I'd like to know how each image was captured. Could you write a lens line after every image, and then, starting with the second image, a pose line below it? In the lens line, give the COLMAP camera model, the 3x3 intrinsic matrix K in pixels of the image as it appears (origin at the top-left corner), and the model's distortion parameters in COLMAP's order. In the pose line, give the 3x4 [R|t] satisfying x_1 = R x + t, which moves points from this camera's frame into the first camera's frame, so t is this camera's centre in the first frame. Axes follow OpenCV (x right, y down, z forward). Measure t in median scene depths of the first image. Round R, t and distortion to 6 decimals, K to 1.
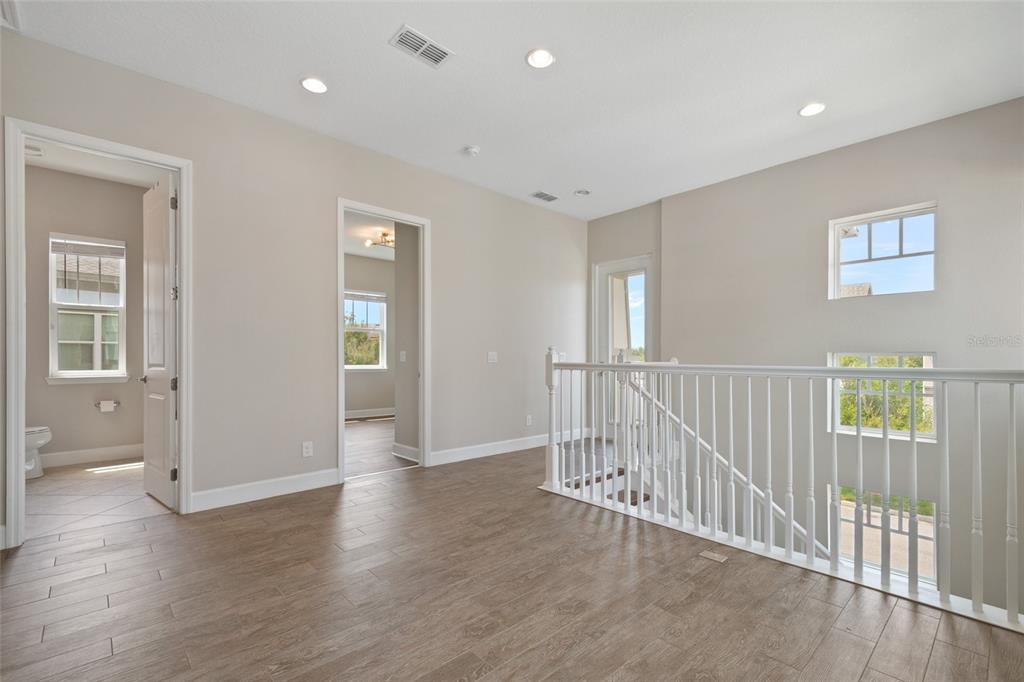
lens RADIAL K [[451.9, 0, 511.9], [0, 451.9, 352.0], [0, 0, 1]] dist [-0.000082, -0.000006]
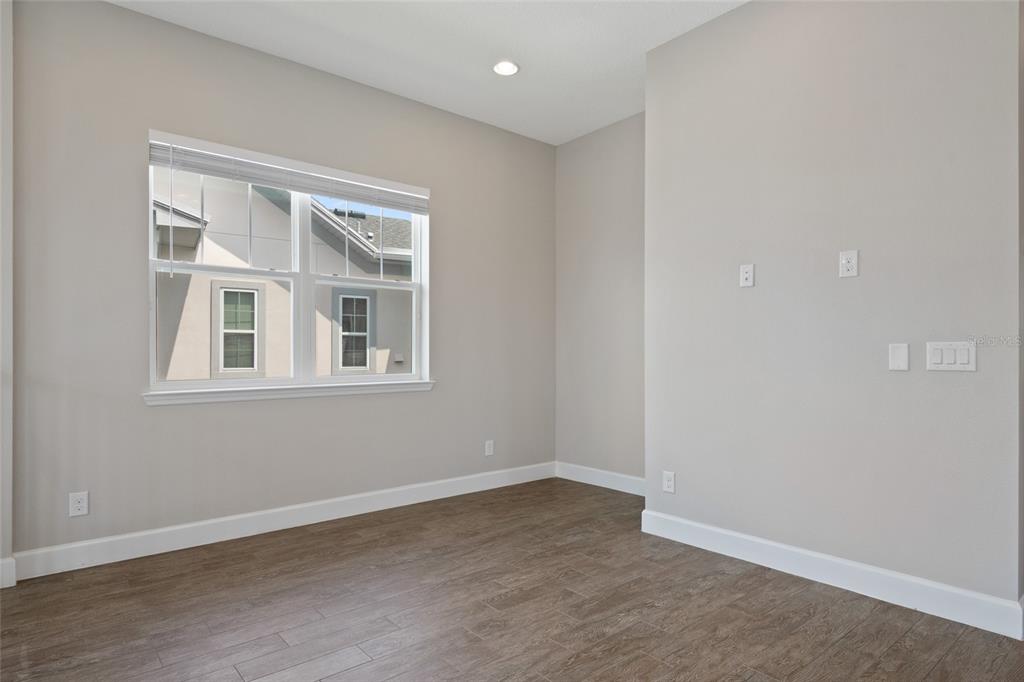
lens RADIAL K [[567.7, 0, 511.3], [0, 567.7, 361.1], [0, 0, 1]] dist [0.004257, 0.000240]
pose [[-0.998915, 0.006187, 0.046167, -0.166553], [0.006339, 0.999975, 0.003136, 0.017197], [-0.046147, 0.003426, -0.998929, 2.134254]]
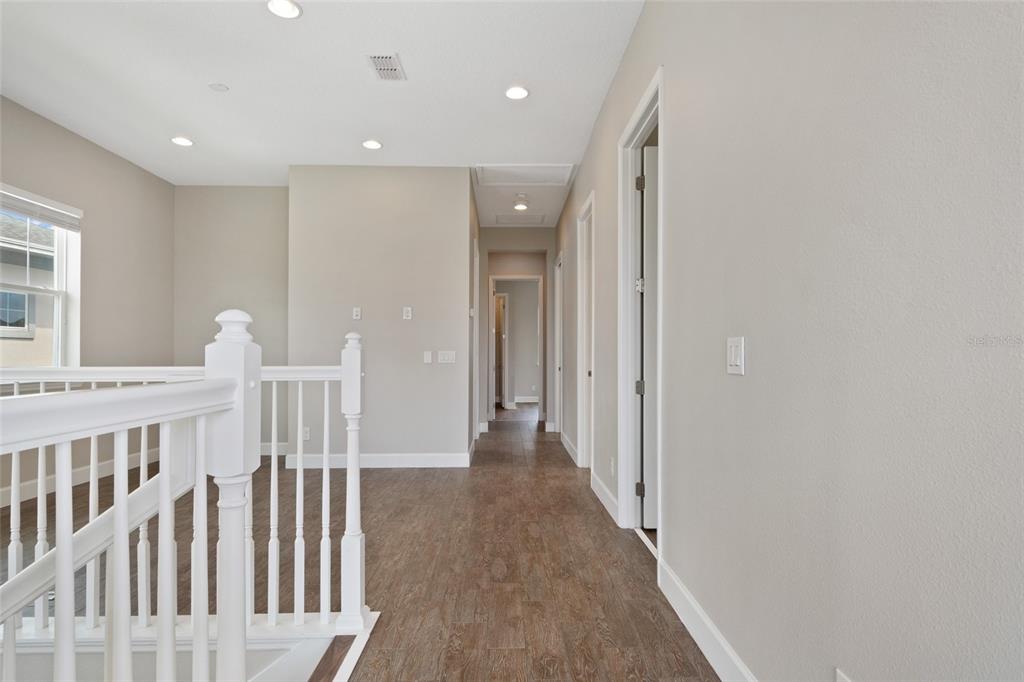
lens RADIAL K [[567.7, 0, 511.3], [0, 567.7, 361.1], [0, 0, 1]] dist [0.004257, 0.000240]
pose [[-0.659843, 0.015093, -0.751252, 0.891680], [0.007238, 0.999880, 0.013731, 0.000569], [0.751368, 0.003622, -0.659873, 3.026319]]
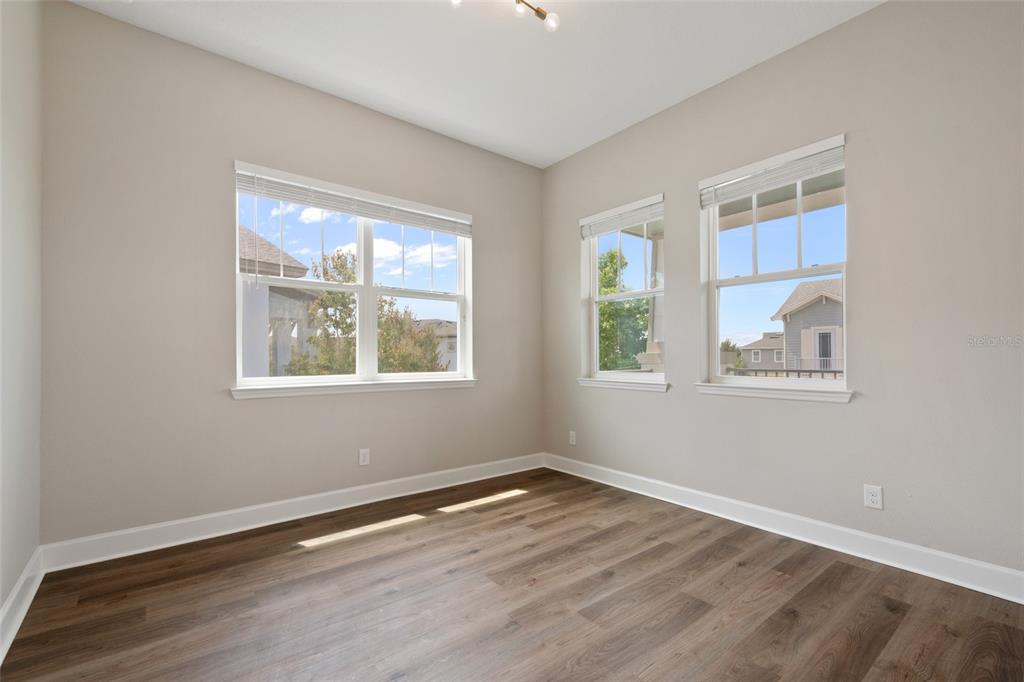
lens RADIAL K [[538.3, 0, 512.3], [0, 538.3, 353.9], [0, 0, 1]] dist [-0.000397, 0.000012]
pose [[-0.999722, 0.003475, -0.023317, 0.122372], [0.003756, 0.999921, -0.012028, 0.015779], [0.023274, -0.012113, -0.999656, 2.392529]]
